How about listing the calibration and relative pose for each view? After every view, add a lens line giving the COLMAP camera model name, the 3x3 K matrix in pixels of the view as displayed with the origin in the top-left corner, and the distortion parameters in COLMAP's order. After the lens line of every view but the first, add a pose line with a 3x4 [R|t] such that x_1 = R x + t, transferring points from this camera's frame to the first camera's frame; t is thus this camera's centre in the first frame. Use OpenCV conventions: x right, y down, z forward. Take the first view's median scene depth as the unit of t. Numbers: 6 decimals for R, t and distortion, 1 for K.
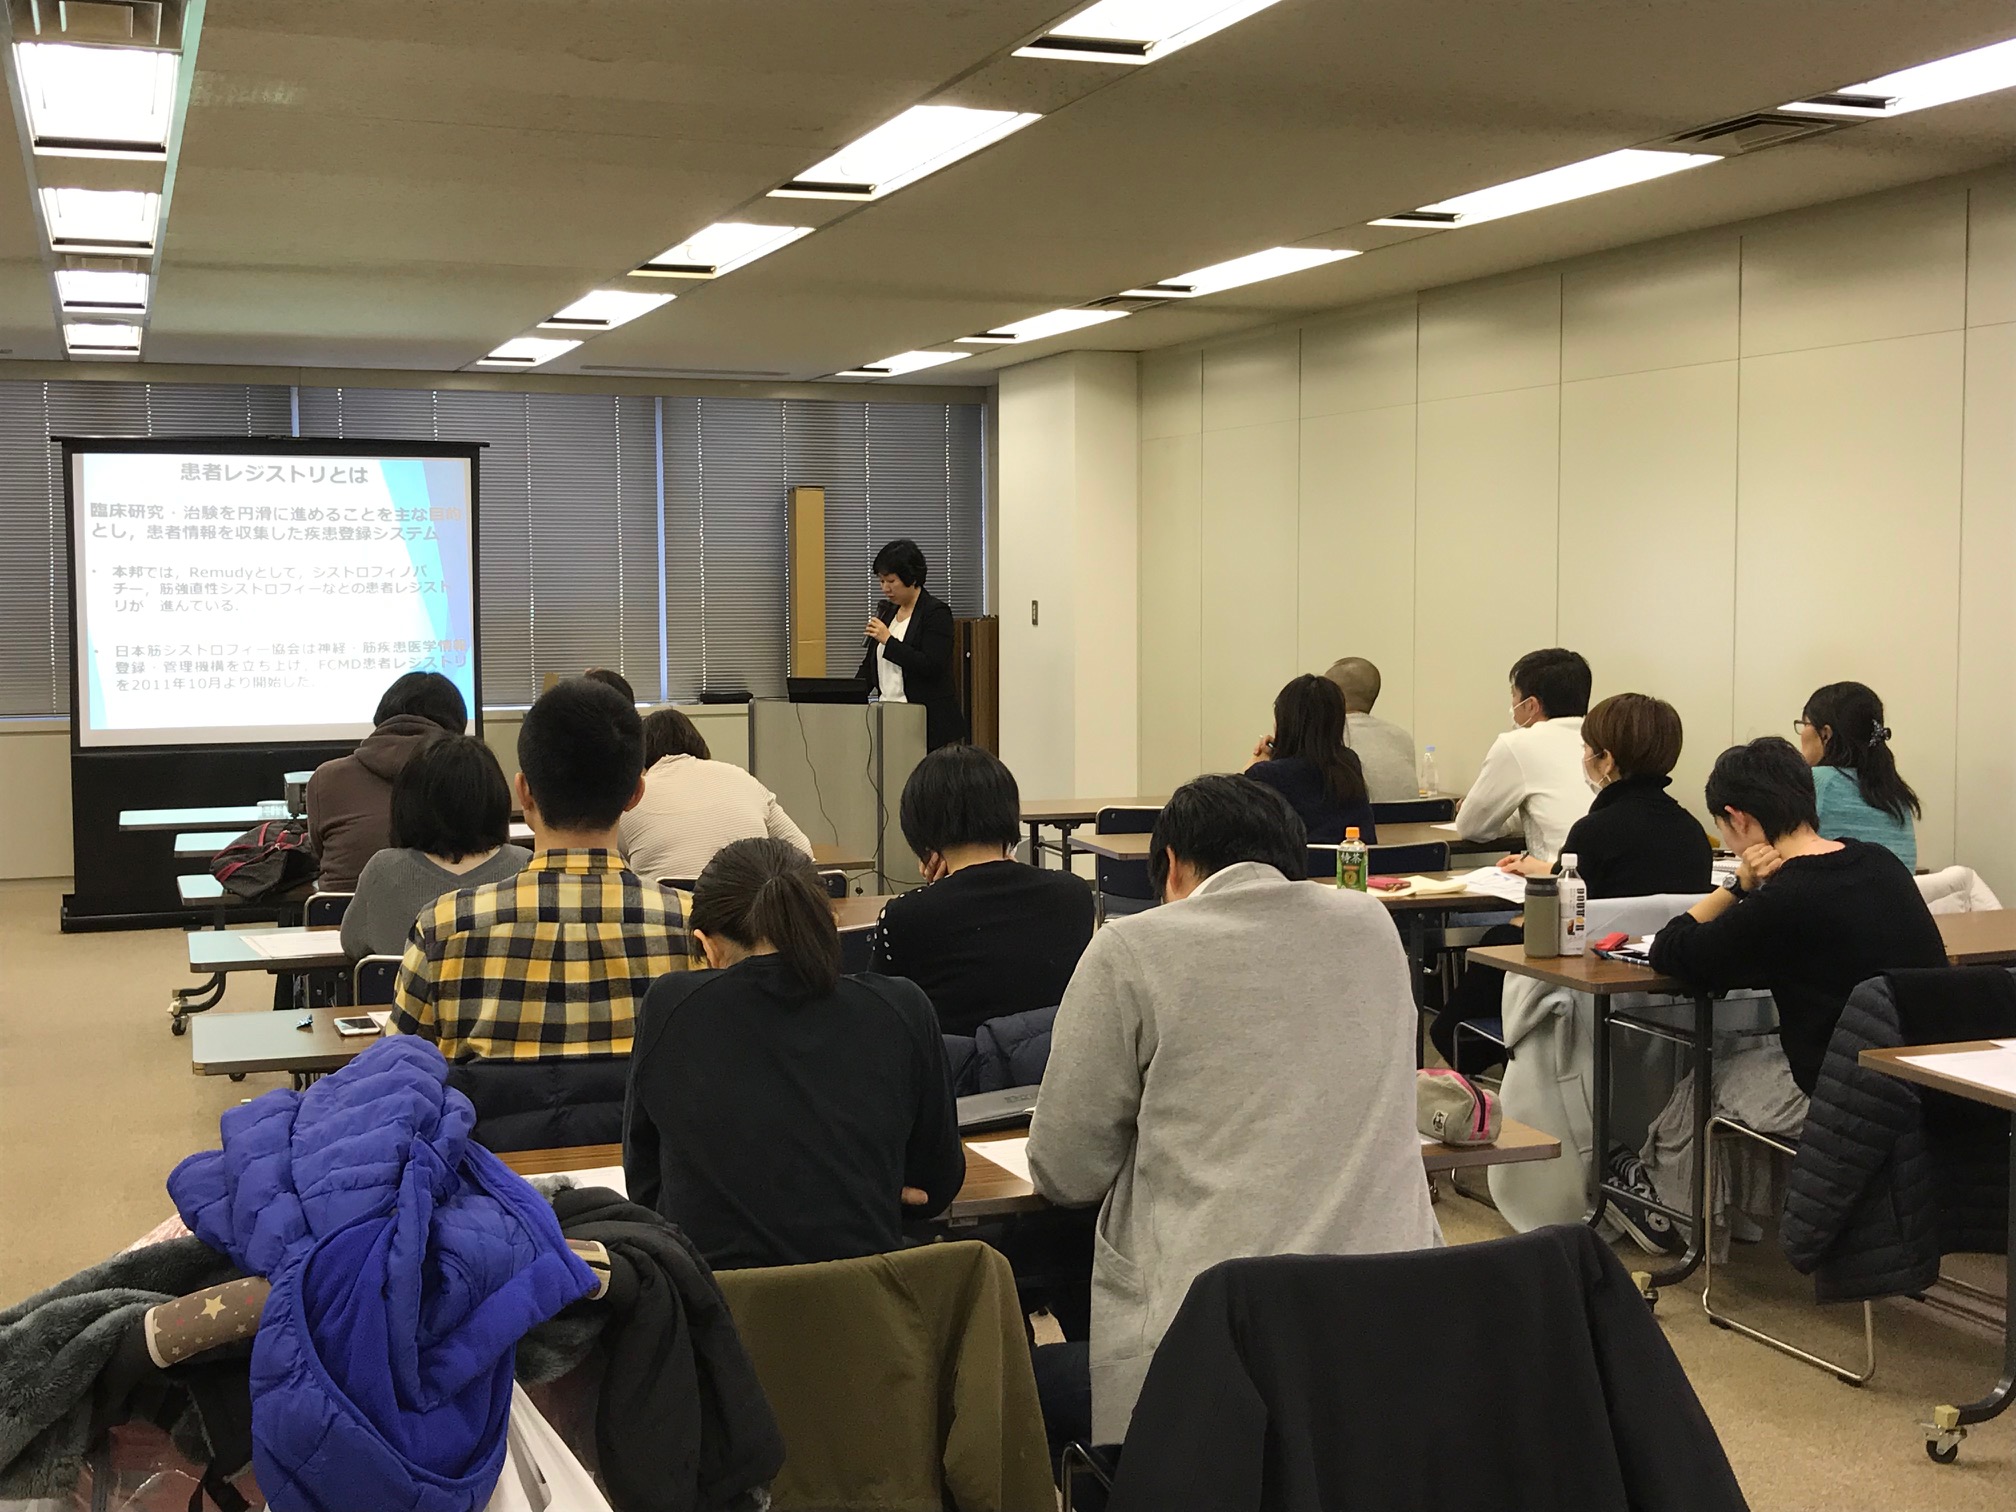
lens RADIAL K [[2580.8, 0, 1009.4], [0, 2580.8, 762.5], [0, 0, 1]] dist [0.007449, 0.000000]
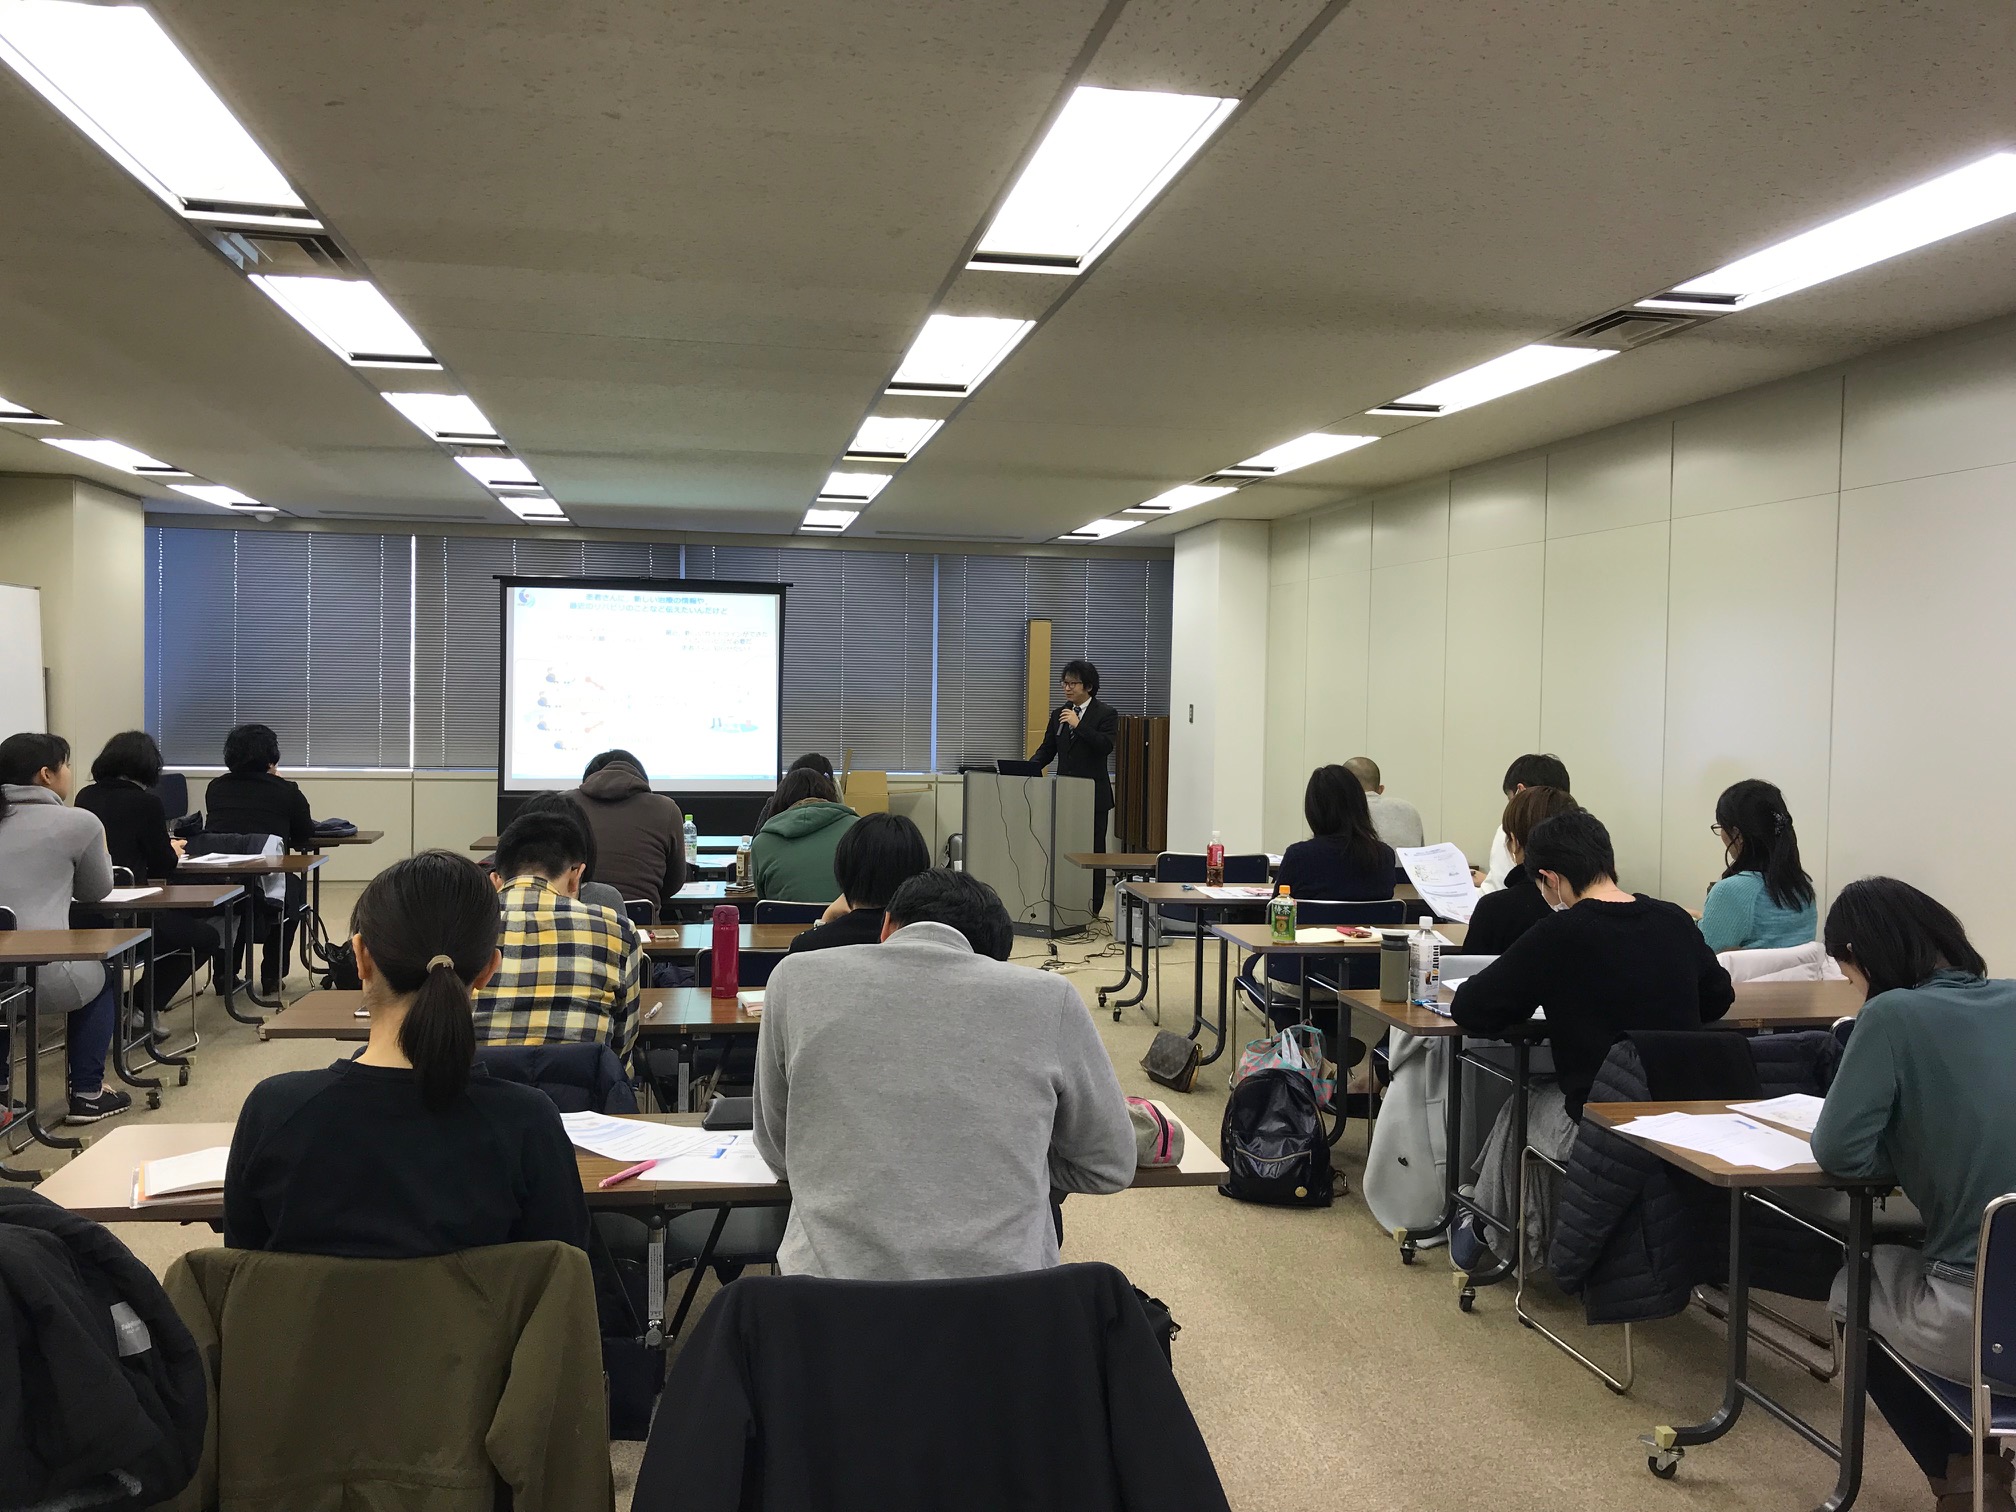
lens RADIAL K [[1780.0, 0, 1008.6], [0, 1780.0, 750.5], [0, 0, 1]] dist [0.031338, -0.035172]
pose [[0.981579, 0.027505, -0.189066, 0.172226], [-0.034674, 0.998795, -0.034717, -0.006128], [0.187883, 0.040633, 0.981351, 0.132477]]
